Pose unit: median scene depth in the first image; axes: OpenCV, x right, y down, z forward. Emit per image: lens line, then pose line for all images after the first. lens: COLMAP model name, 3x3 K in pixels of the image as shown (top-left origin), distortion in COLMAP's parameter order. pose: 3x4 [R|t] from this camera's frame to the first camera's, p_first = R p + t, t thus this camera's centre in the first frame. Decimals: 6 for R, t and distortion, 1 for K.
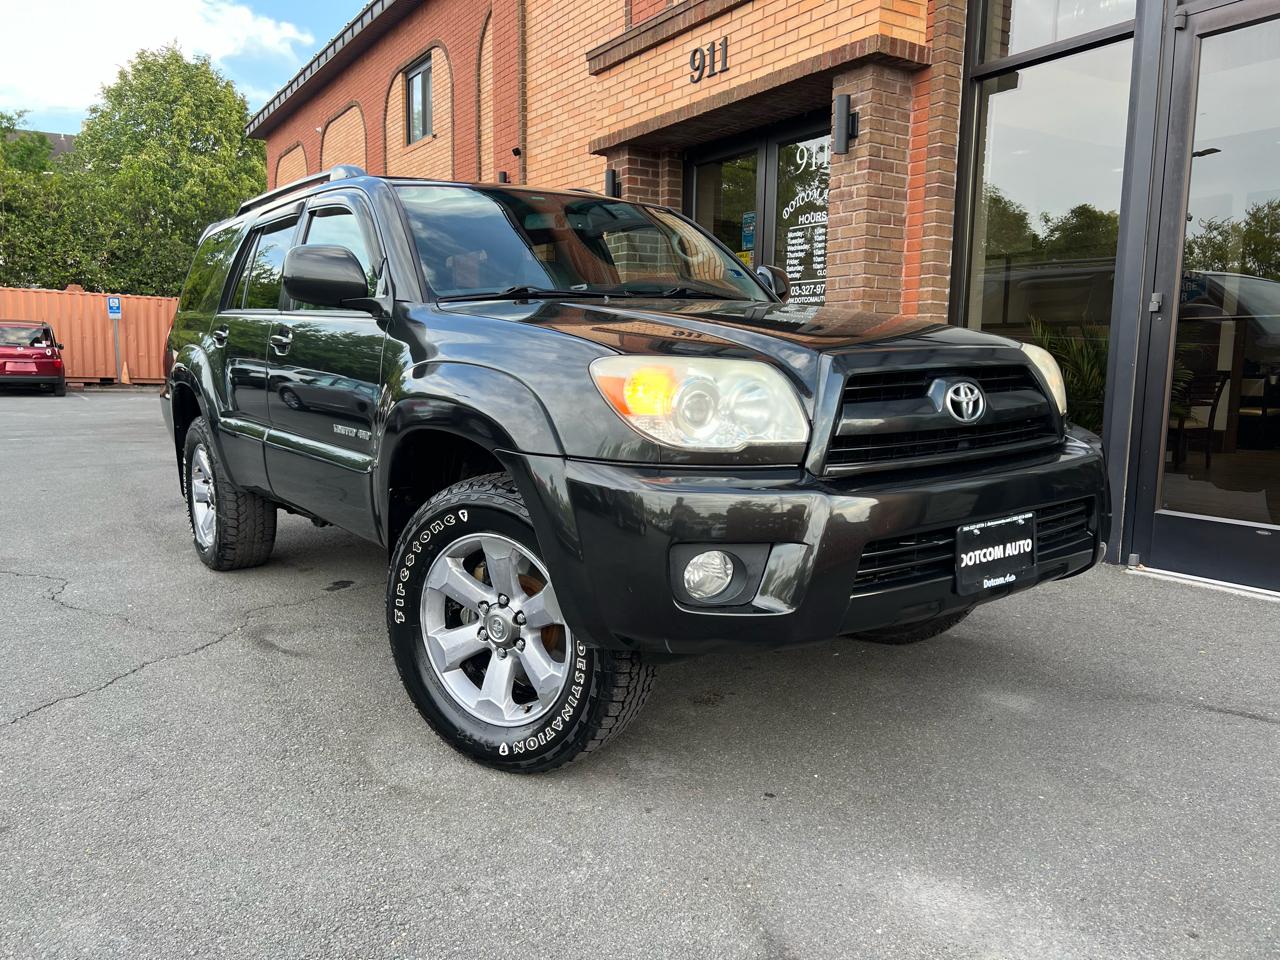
lens RADIAL K [[962.6, 0, 638.4], [0, 962.6, 480.3], [0, 0, 1]] dist [0.045832, -0.047019]
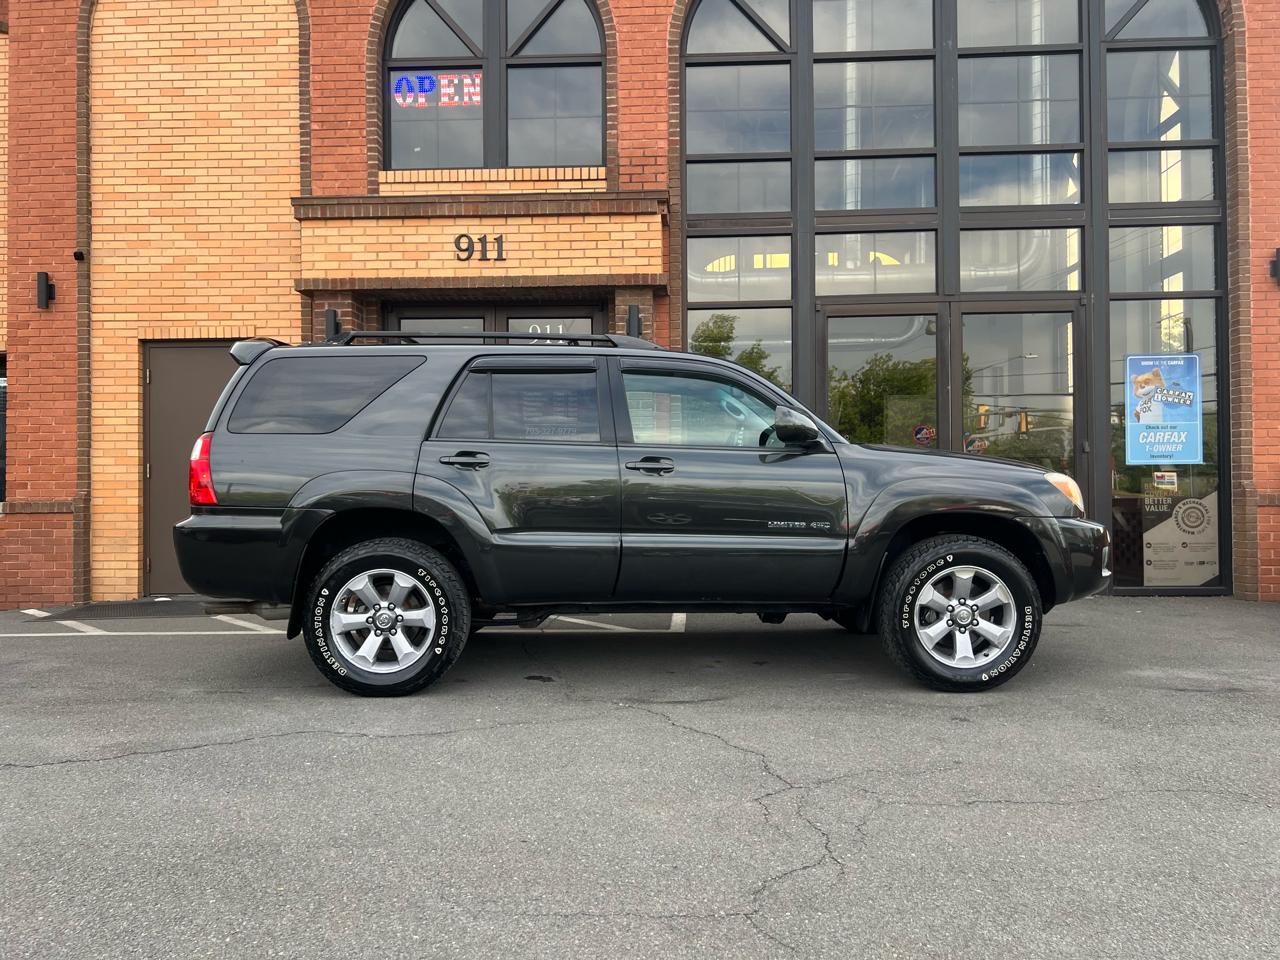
lens RADIAL K [[962.9, 0, 643.3], [0, 962.9, 481.8], [0, 0, 1]] dist [0.055058, -0.059020]
pose [[0.579915, -0.004973, 0.814662, -1.015622], [0.114011, 0.990636, -0.075111, -0.019447], [-0.806660, 0.136439, 0.575052, 0.189688]]
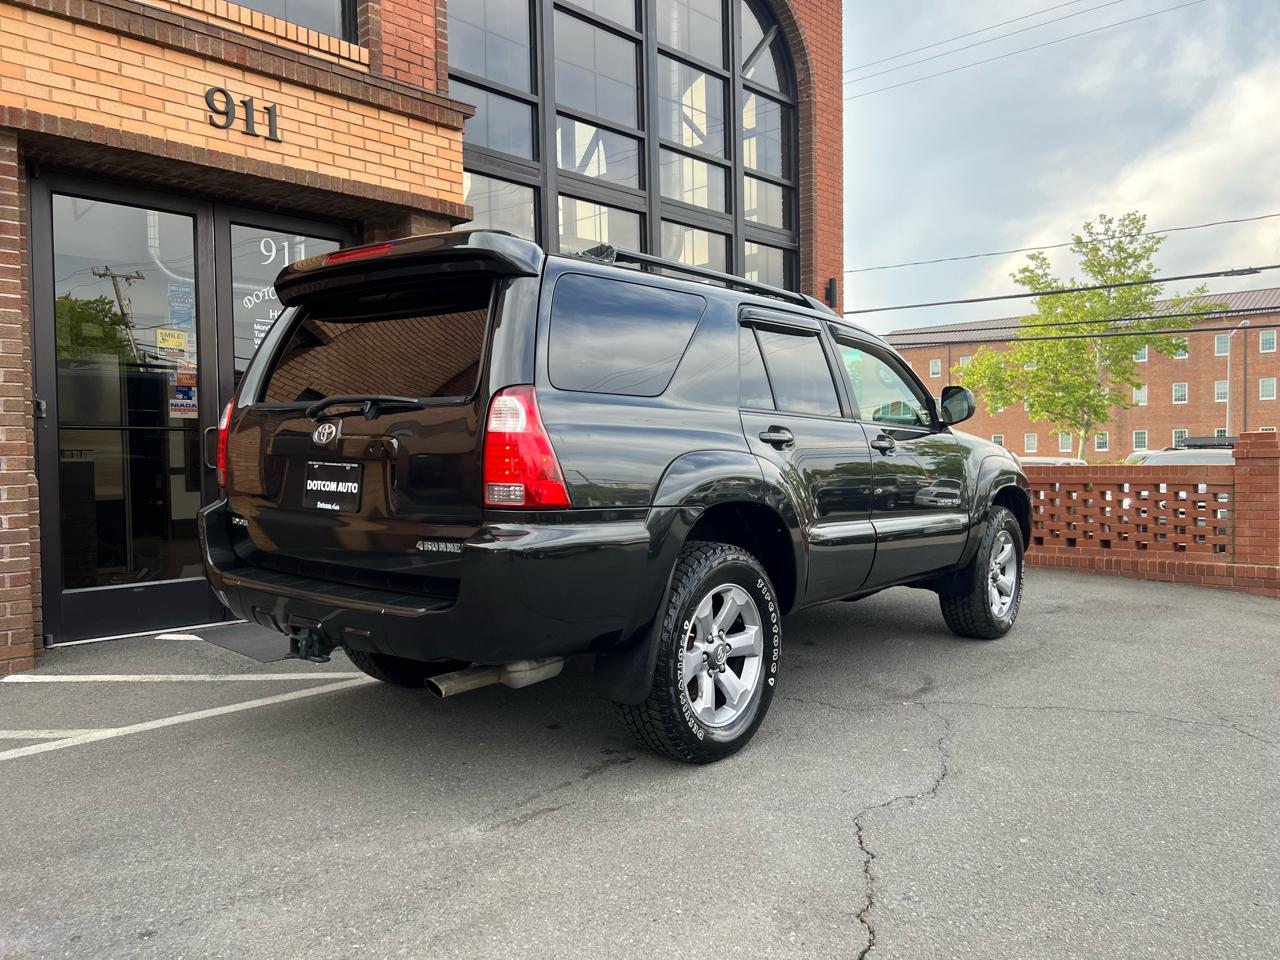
lens RADIAL K [[966.2, 0, 640.0], [0, 966.2, 480.0], [0, 0, 1]] dist [0.035072, -0.035486]
pose [[-0.240698, -0.034093, 0.970001, -1.046212], [0.131885, 0.988965, 0.067486, -0.158721], [-0.961598, 0.144172, -0.233546, 1.125312]]
